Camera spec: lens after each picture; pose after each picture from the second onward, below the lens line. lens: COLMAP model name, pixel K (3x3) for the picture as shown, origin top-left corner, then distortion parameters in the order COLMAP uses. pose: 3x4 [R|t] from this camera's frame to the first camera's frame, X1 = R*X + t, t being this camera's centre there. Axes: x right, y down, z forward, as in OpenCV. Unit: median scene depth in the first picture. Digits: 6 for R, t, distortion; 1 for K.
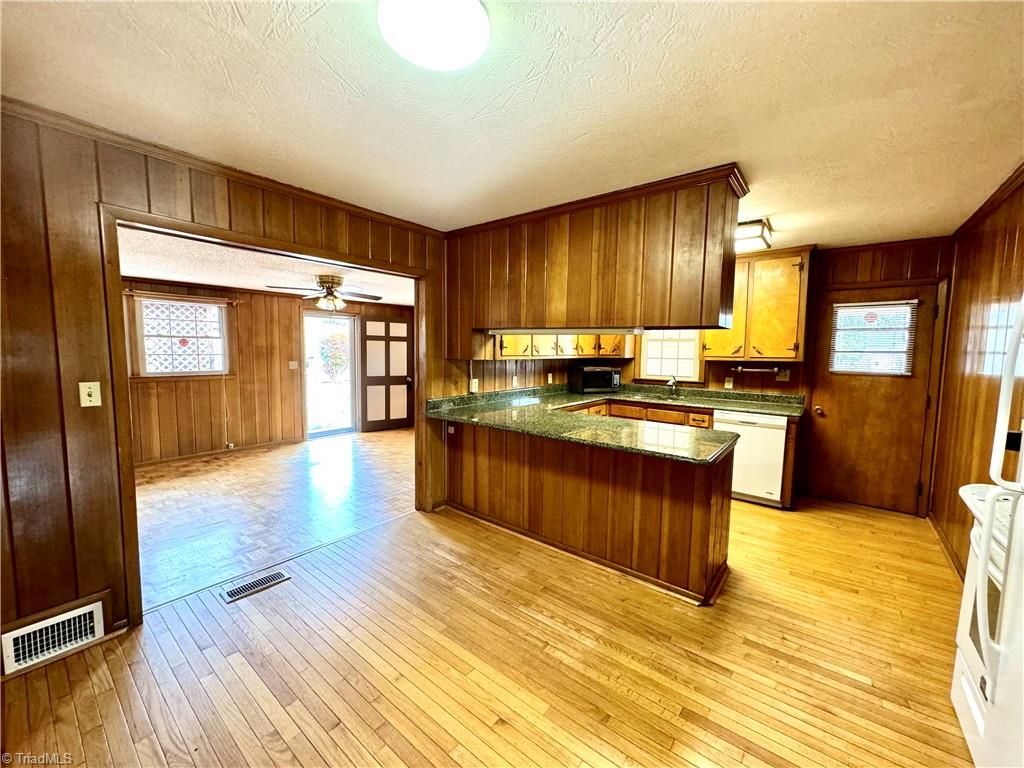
lens RADIAL K [[408.4, 0, 502.9], [0, 408.4, 383.1], [0, 0, 1]] dist [0.000093, -0.000249]
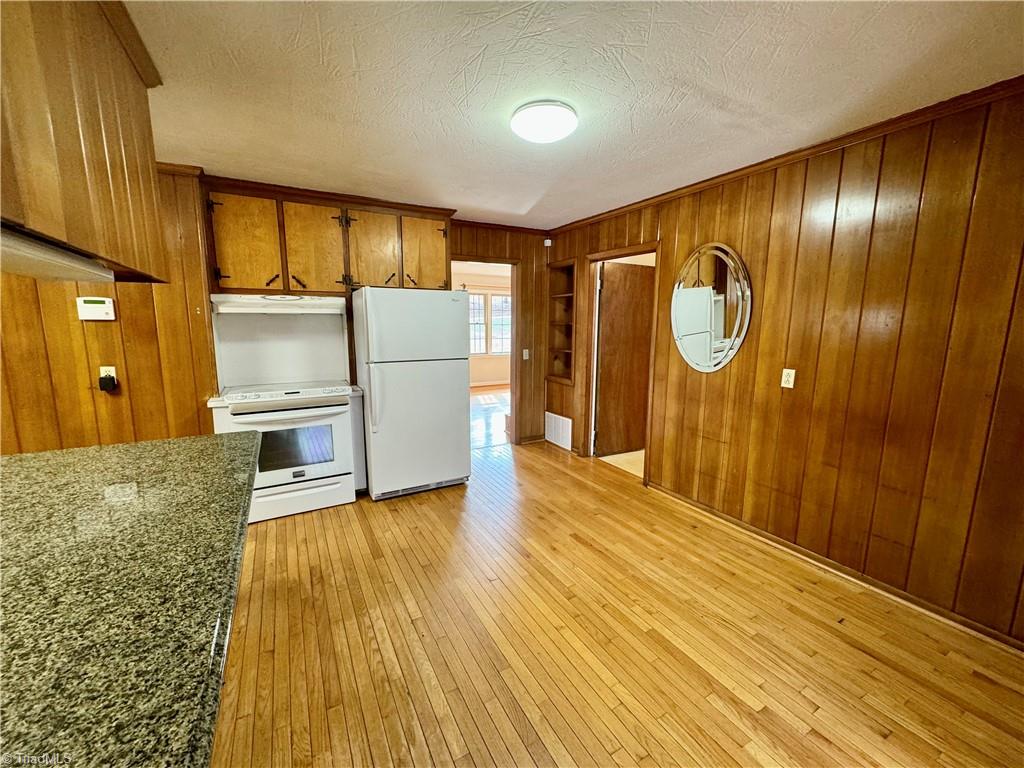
lens RADIAL K [[400.9, 0, 516.6], [0, 400.9, 384.3], [0, 0, 1]] dist [-0.001039, -0.000325]
pose [[-0.935088, -0.073261, 0.346761, -0.227307], [0.009151, 0.973085, 0.230264, -0.075047], [-0.354297, 0.218490, -0.909250, 0.902941]]
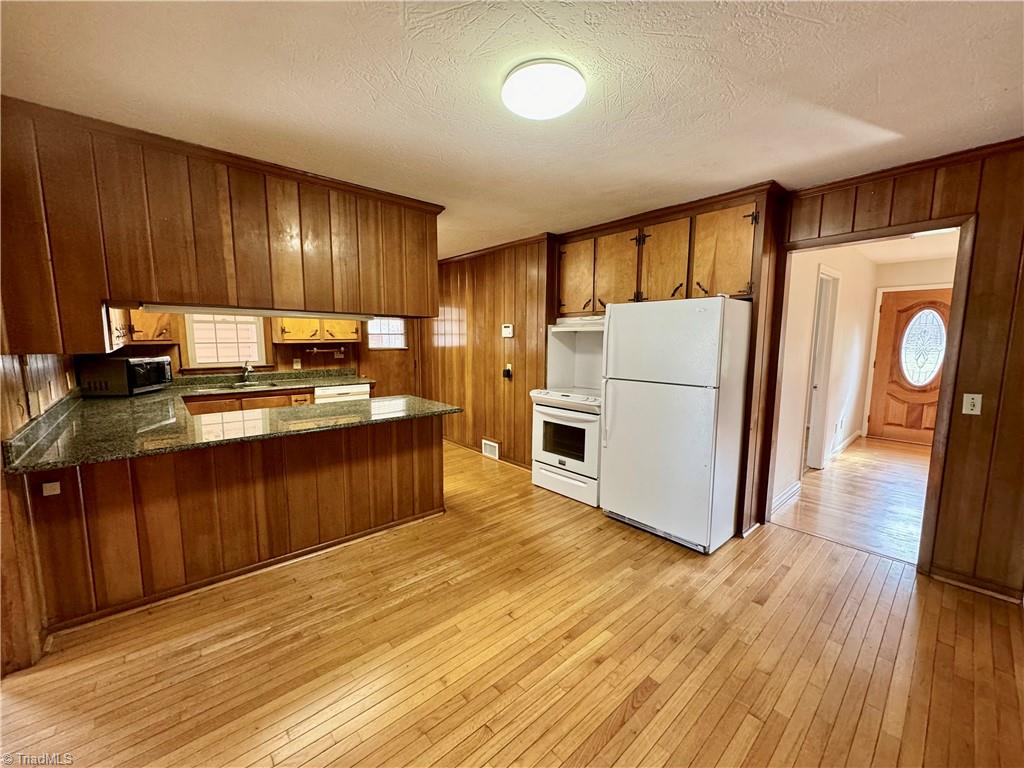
lens RADIAL K [[411.1, 0, 519.4], [0, 411.1, 384.4], [0, 0, 1]] dist [-0.002598, 0.000035]
pose [[0.148695, -0.127615, 0.980614, -0.525895], [0.078329, 0.990042, 0.116964, -0.033108], [-0.985776, 0.059419, 0.157210, 0.304707]]
